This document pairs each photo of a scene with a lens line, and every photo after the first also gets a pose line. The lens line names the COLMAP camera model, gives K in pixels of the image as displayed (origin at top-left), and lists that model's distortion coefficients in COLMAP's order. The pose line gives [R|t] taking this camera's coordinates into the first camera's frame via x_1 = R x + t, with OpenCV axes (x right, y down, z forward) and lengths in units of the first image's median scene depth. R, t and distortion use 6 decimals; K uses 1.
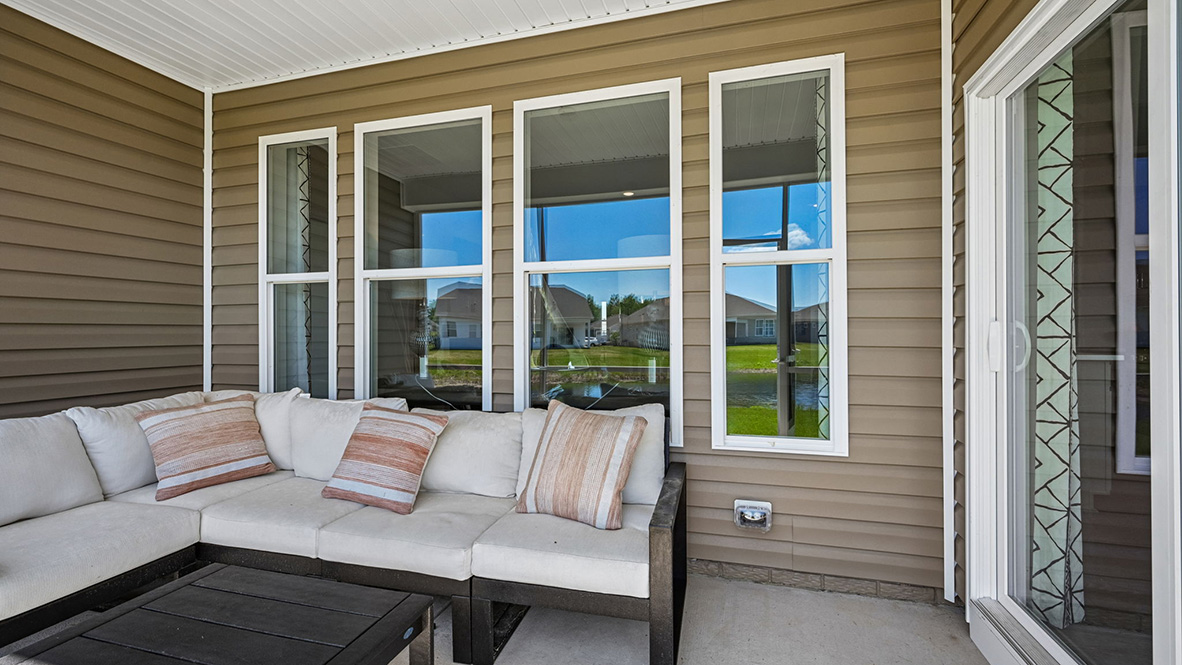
lens RADIAL K [[513.9, 0, 591.0], [0, 513.9, 332.5], [0, 0, 1]] dist [-0.000439, -0.000062]
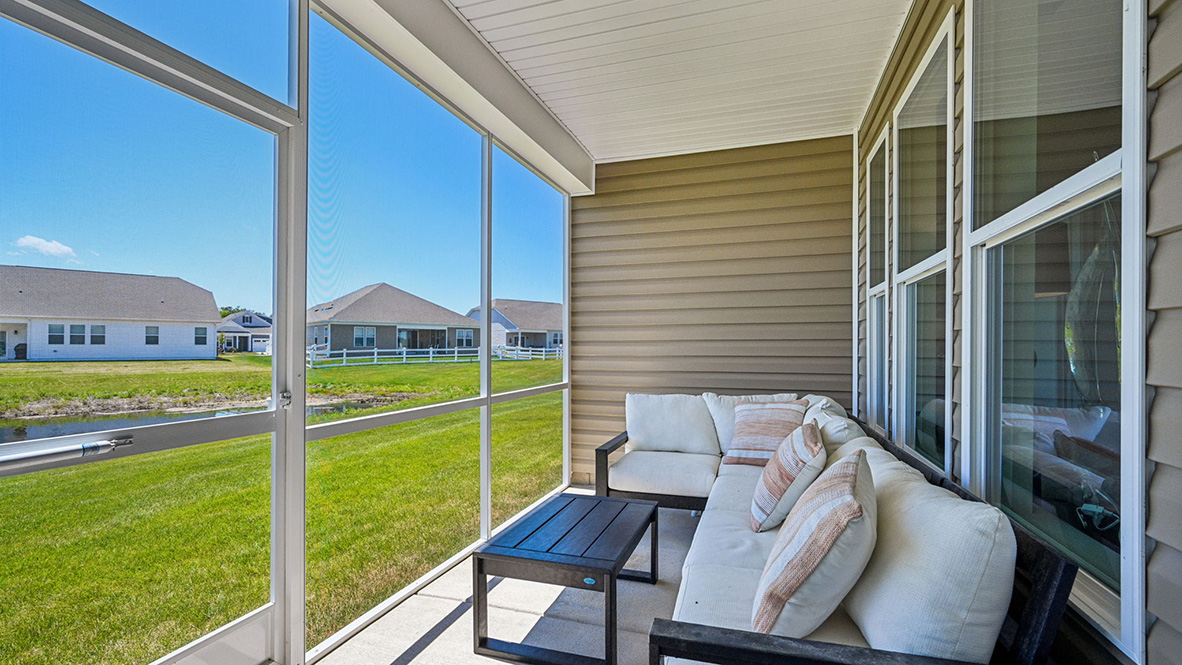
lens RADIAL K [[513.9, 0, 591.0], [0, 513.9, 332.5], [0, 0, 1]] dist [-0.000439, -0.000062]
pose [[-0.040775, -0.023790, -0.998885, 0.621173], [0.002011, 0.999713, -0.023892, -0.005196], [0.999166, -0.002983, -0.040716, 0.694089]]
